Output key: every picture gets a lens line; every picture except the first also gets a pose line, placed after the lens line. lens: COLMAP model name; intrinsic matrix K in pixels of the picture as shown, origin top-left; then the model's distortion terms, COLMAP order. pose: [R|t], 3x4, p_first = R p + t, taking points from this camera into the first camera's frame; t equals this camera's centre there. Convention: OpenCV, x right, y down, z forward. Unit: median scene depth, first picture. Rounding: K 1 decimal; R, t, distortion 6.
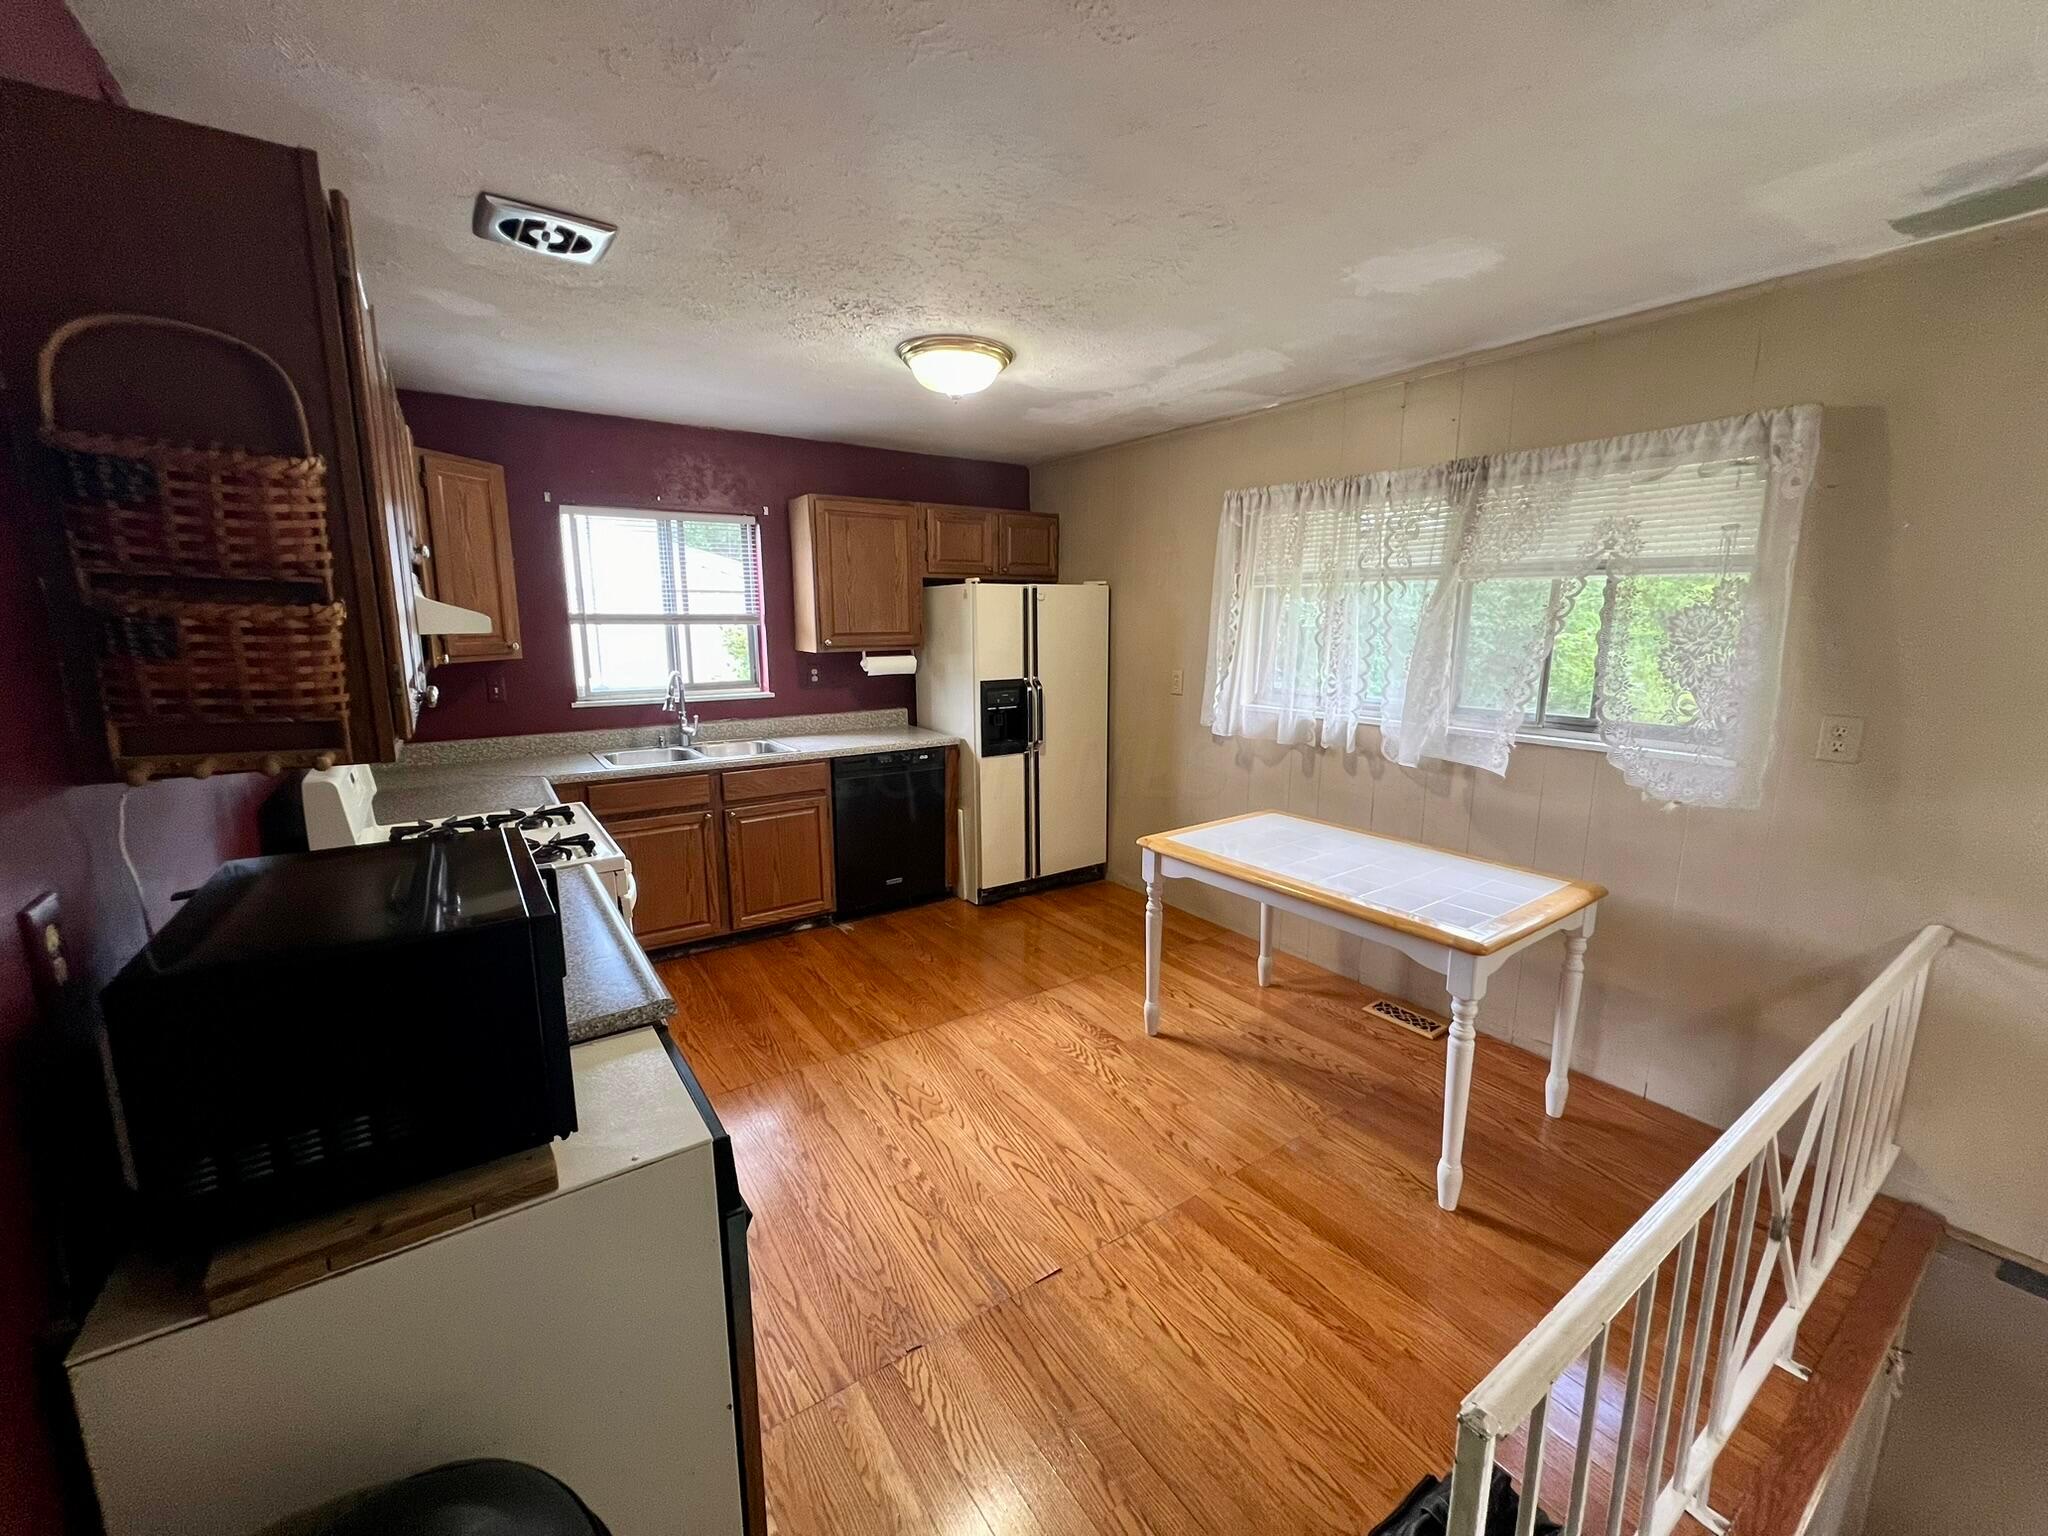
lens RADIAL K [[823.5, 0, 1025.0], [0, 823.5, 758.9], [0, 0, 1]] dist [-0.002076, 0.000508]
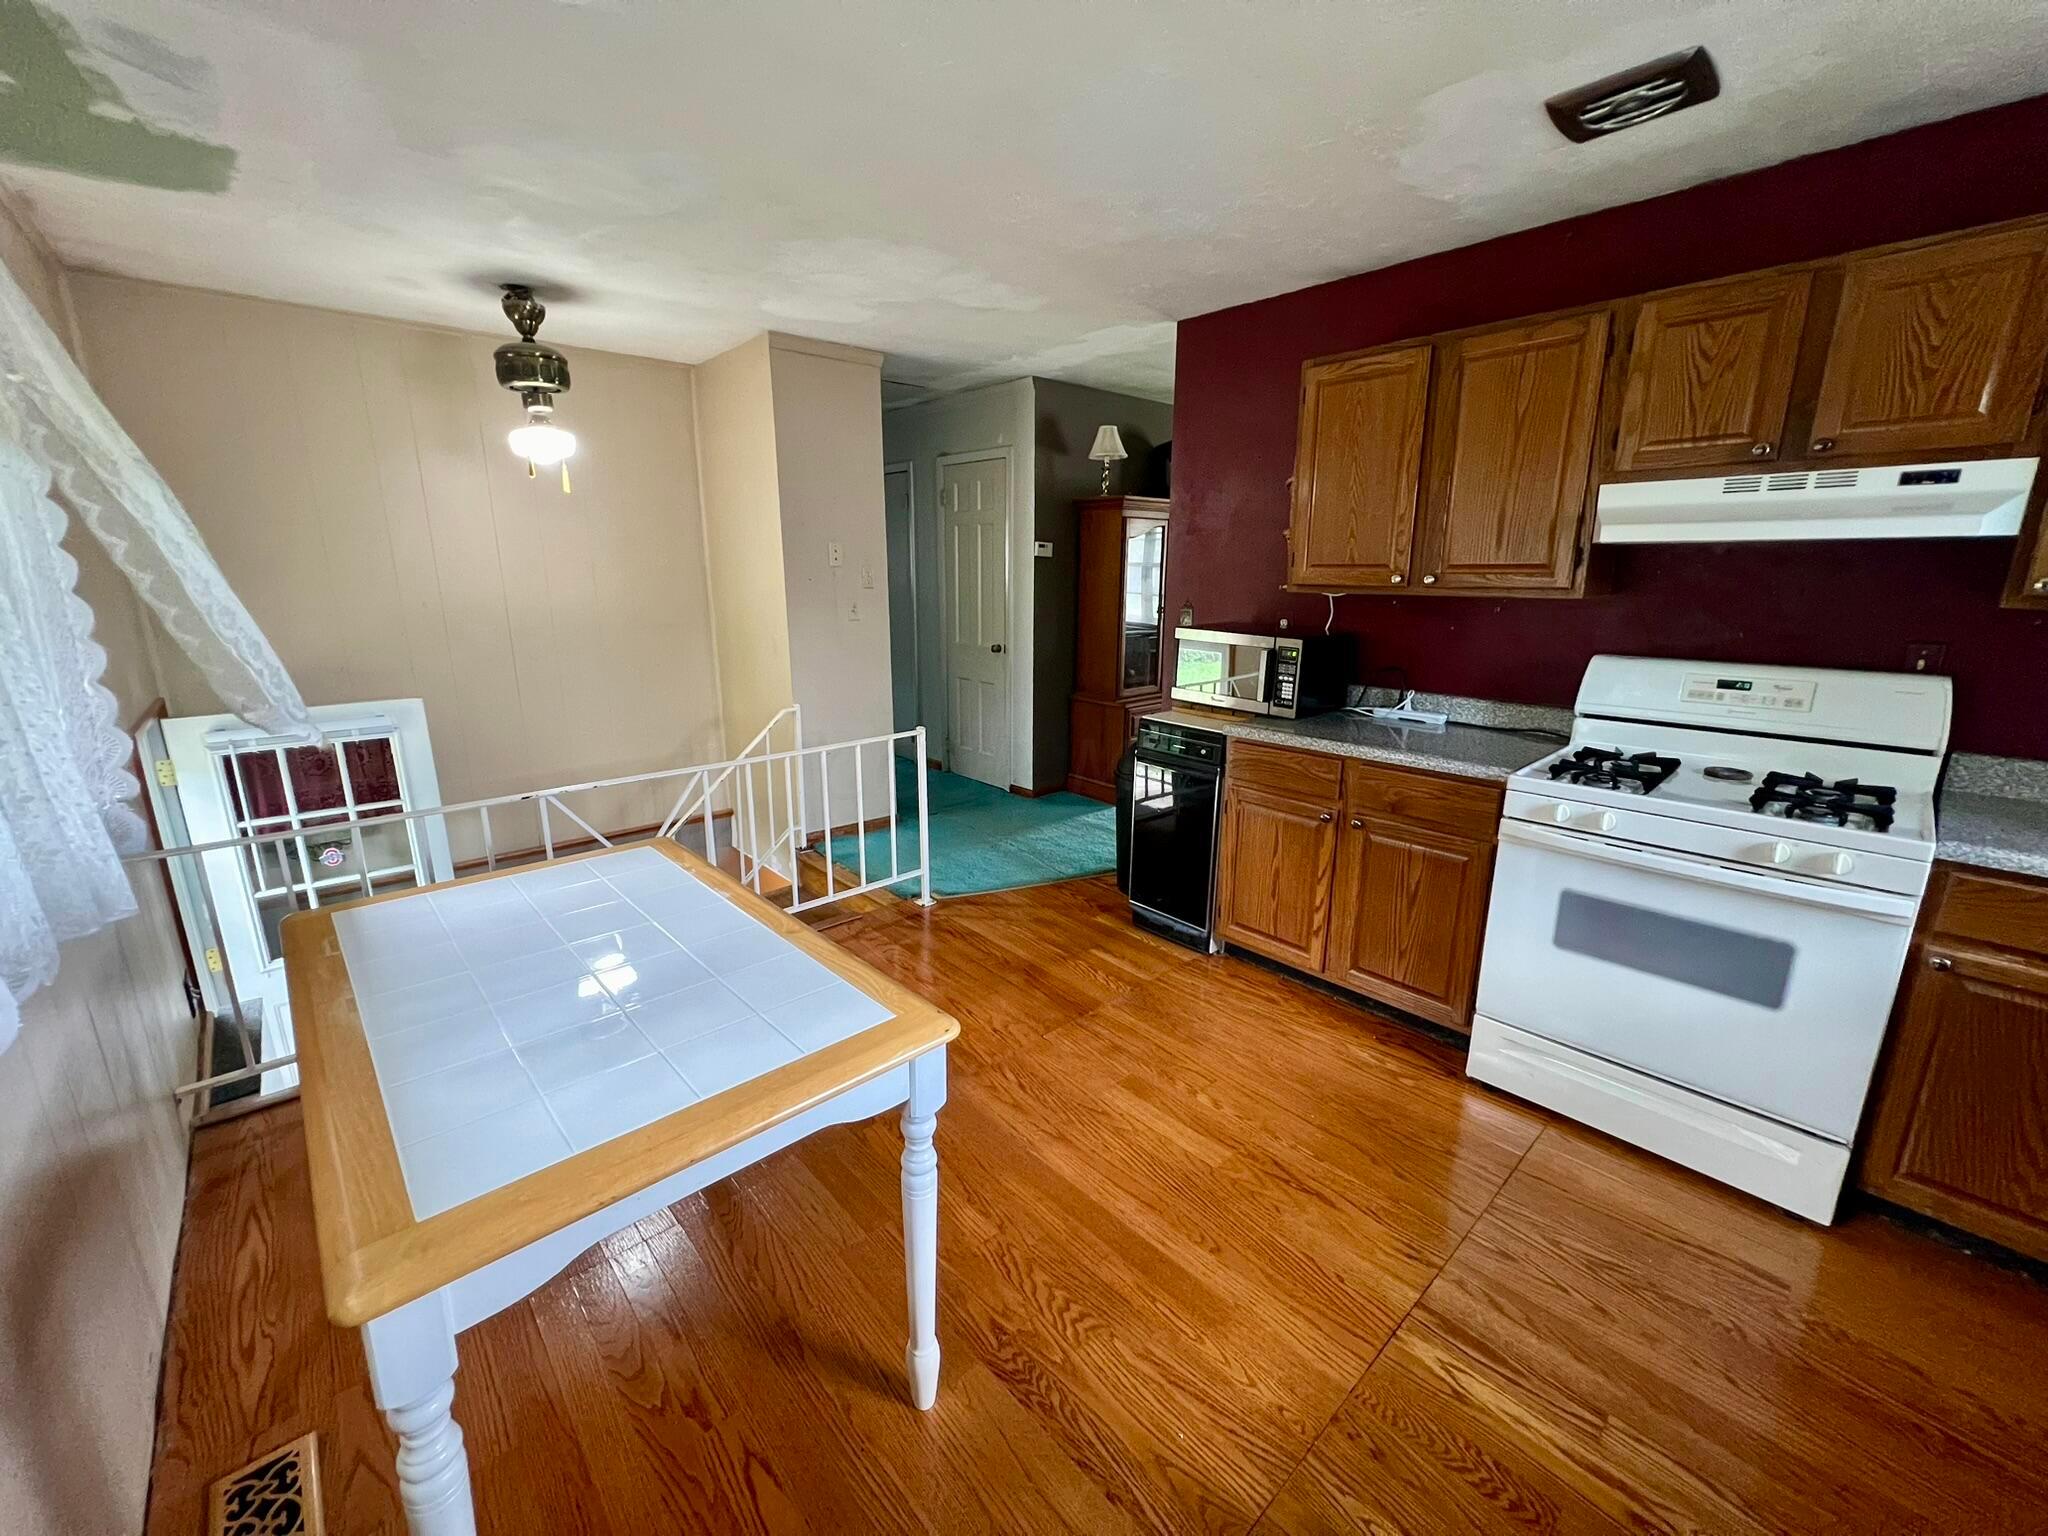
lens RADIAL K [[826.6, 0, 1027.7], [0, 826.6, 764.9], [0, 0, 1]] dist [0.004650, 0.000306]
pose [[-0.990760, 0.025510, -0.133206, 0.158728], [-0.030387, 0.915431, 0.401325, -0.205907], [0.132179, 0.401665, -0.906198, 1.380679]]
